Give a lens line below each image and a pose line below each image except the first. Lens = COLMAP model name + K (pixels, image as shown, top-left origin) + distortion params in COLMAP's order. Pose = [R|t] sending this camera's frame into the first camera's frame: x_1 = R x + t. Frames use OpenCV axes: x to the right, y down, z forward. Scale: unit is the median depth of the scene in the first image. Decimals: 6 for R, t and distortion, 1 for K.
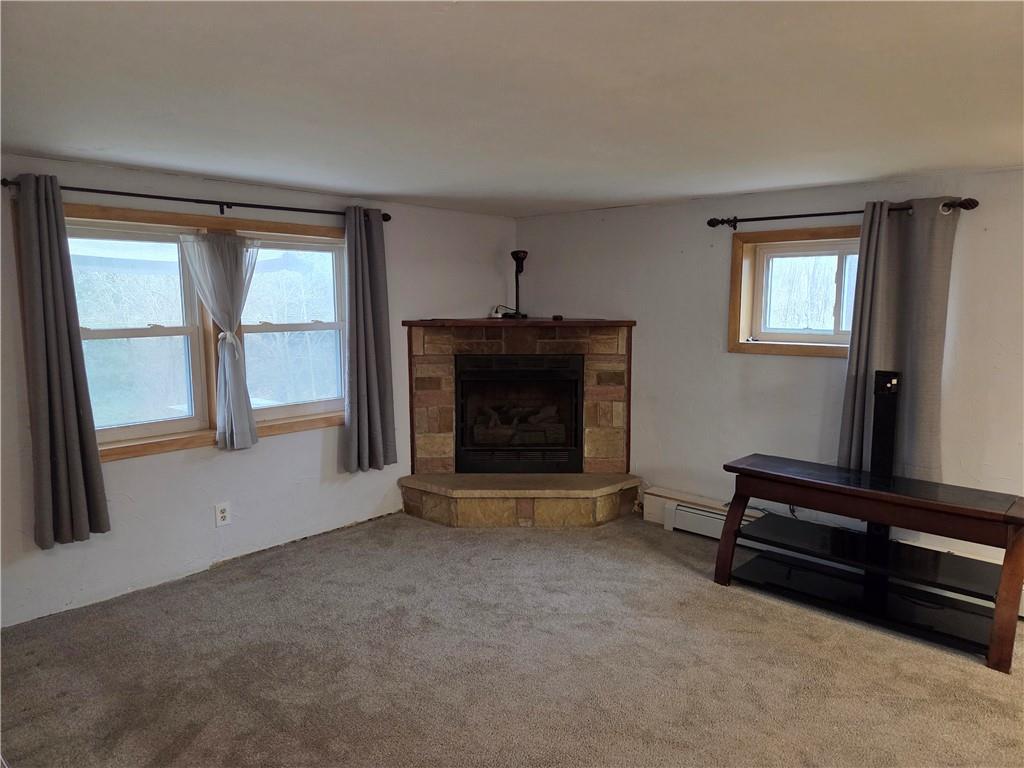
lens RADIAL K [[697.4, 0, 501.1], [0, 697.4, 380.3], [0, 0, 1]] dist [0.058979, -0.029289]
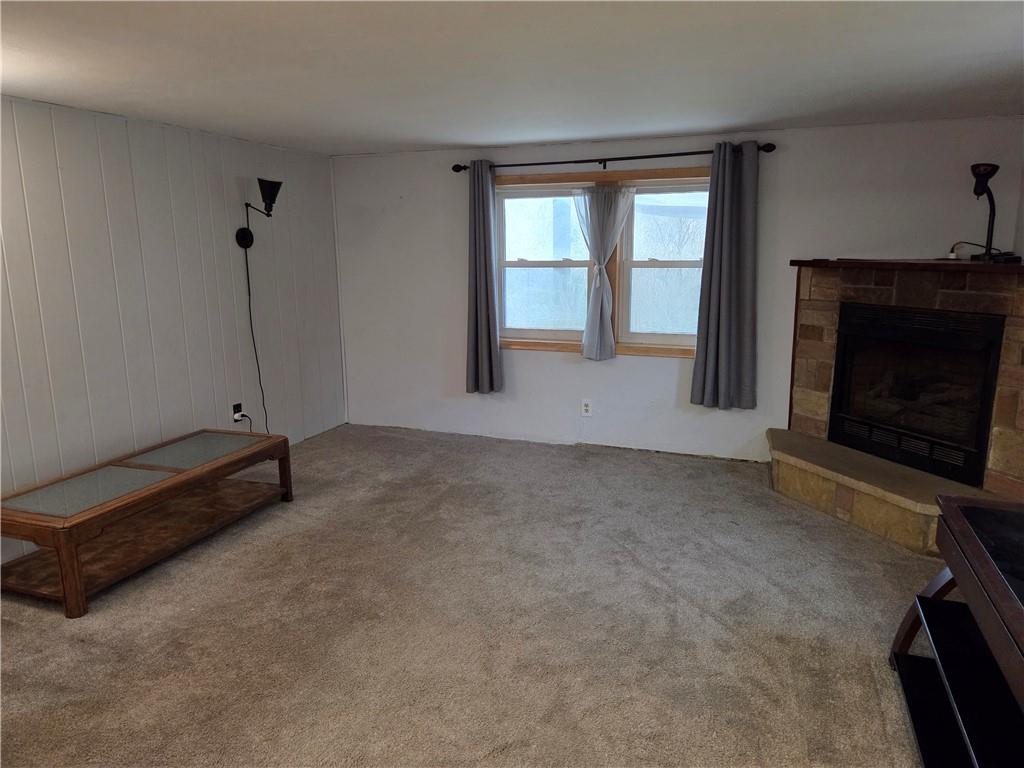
lens RADIAL K [[697.4, 0, 500.7], [0, 697.4, 385.7], [0, 0, 1]] dist [0.058979, -0.029289]
pose [[0.362813, 0.188620, -0.912573, 0.629216], [-0.096886, 0.981628, 0.164374, -0.040785], [0.926812, 0.028778, 0.374422, 0.327730]]
